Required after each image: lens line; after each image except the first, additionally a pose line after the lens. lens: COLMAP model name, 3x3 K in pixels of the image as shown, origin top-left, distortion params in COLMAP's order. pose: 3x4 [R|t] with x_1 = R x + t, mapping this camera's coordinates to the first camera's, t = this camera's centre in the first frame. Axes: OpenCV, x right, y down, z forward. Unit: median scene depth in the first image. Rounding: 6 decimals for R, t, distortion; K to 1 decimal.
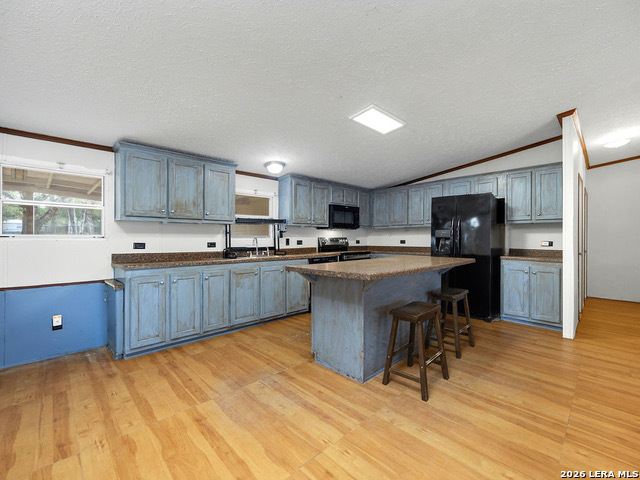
lens RADIAL K [[280.8, 0, 331.9], [0, 280.8, 237.0], [0, 0, 1]] dist [-0.000388, -0.000264]
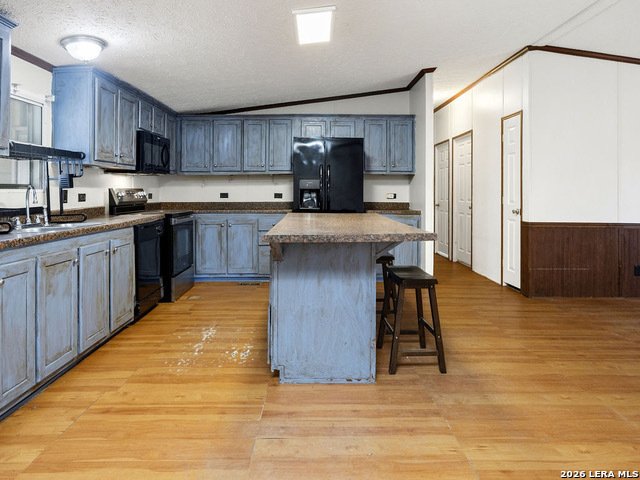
lens RADIAL K [[411.3, 0, 316.5], [0, 411.3, 189.2], [0, 0, 1]] dist [-0.002489, -0.001076]
pose [[0.704623, 0.005506, 0.709561, -0.425312], [-0.005261, 0.999983, -0.002535, 0.004498], [-0.709562, -0.001947, 0.704640, 0.181719]]
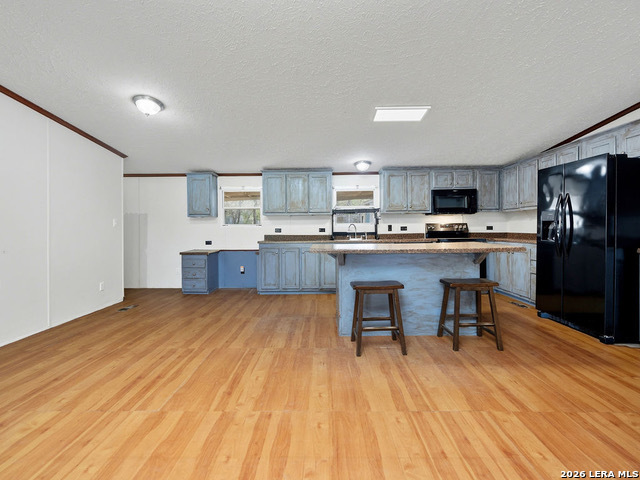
lens RADIAL K [[290.7, 0, 320.0], [0, 290.7, 226.8], [0, 0, 1]] dist [0.001253, 0.000219]
pose [[0.693203, -0.006468, -0.720713, 0.558471], [0.013325, 0.999904, 0.003843, 0.005883], [0.720619, -0.012267, 0.693222, 0.003869]]
